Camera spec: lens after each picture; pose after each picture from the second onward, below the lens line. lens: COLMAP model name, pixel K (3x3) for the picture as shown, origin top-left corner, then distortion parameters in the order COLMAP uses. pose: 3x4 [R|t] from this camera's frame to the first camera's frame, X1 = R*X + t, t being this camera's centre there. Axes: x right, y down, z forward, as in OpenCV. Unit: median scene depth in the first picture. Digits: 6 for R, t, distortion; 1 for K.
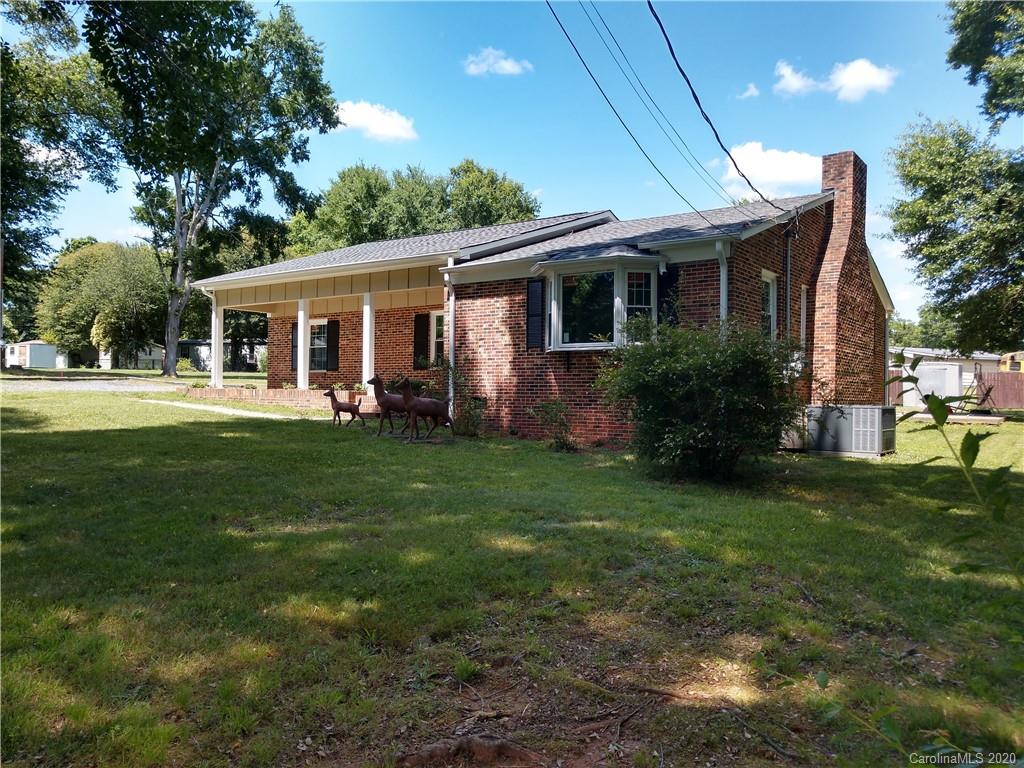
lens RADIAL K [[770.0, 0, 518.5], [0, 770.0, 384.8], [0, 0, 1]] dist [-0.003780, -0.001597]
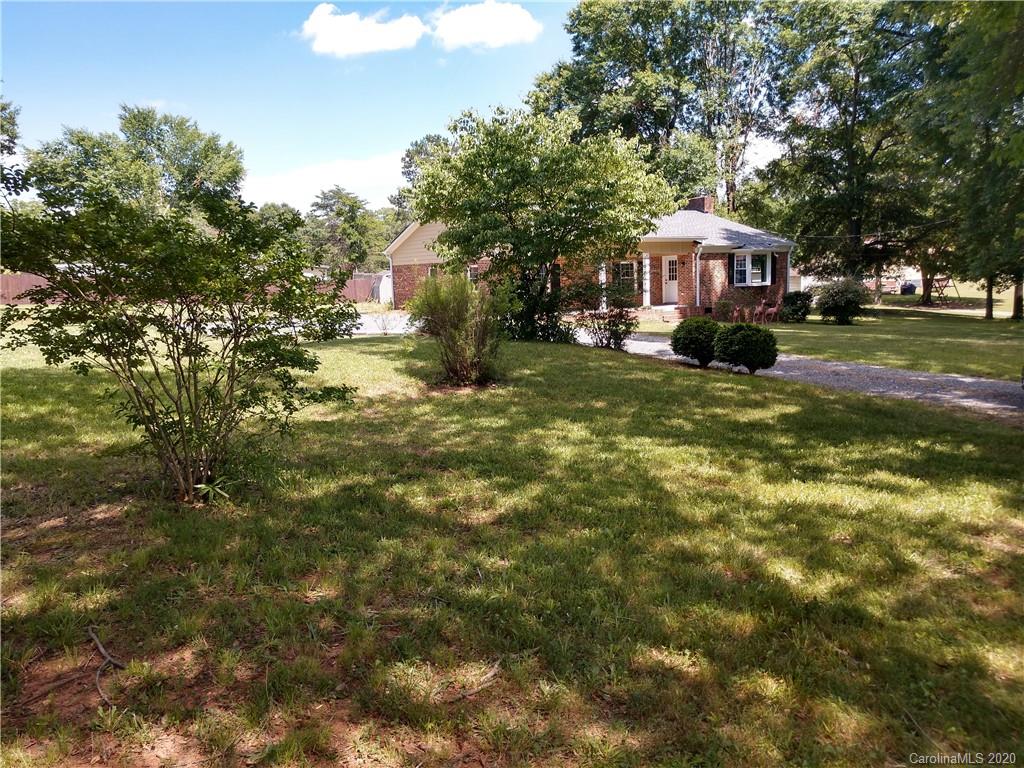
lens RADIAL K [[756.5, 0, 517.4], [0, 756.5, 386.4], [0, 0, 1]] dist [0.003672, 0.009764]
pose [[0.387385, -0.137923, 0.911543, -1.978549], [0.029222, 0.990086, 0.137388, -0.062601], [-0.921455, -0.026585, 0.387574, 0.595734]]
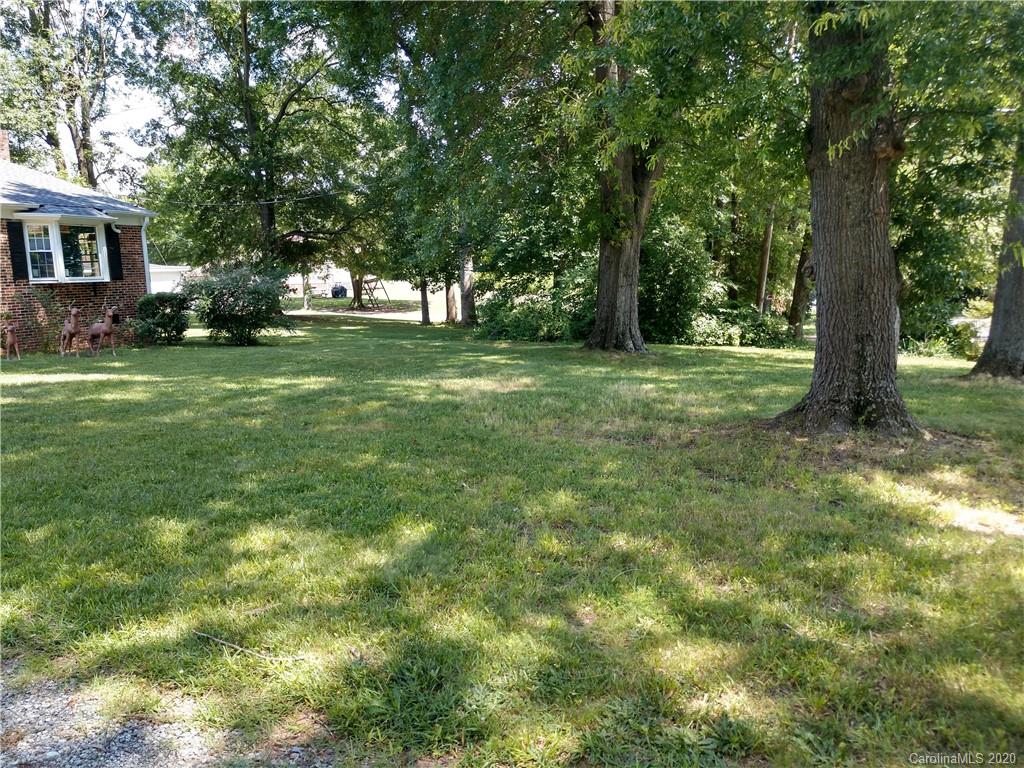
lens RADIAL K [[756.5, 0, 517.4], [0, 756.5, 386.4], [0, 0, 1]] dist [0.003672, 0.009764]
pose [[-0.296381, -0.135530, 0.945405, -1.157007], [0.027362, 0.988269, 0.150253, -0.032960], [-0.954678, 0.070401, -0.289196, 0.518672]]
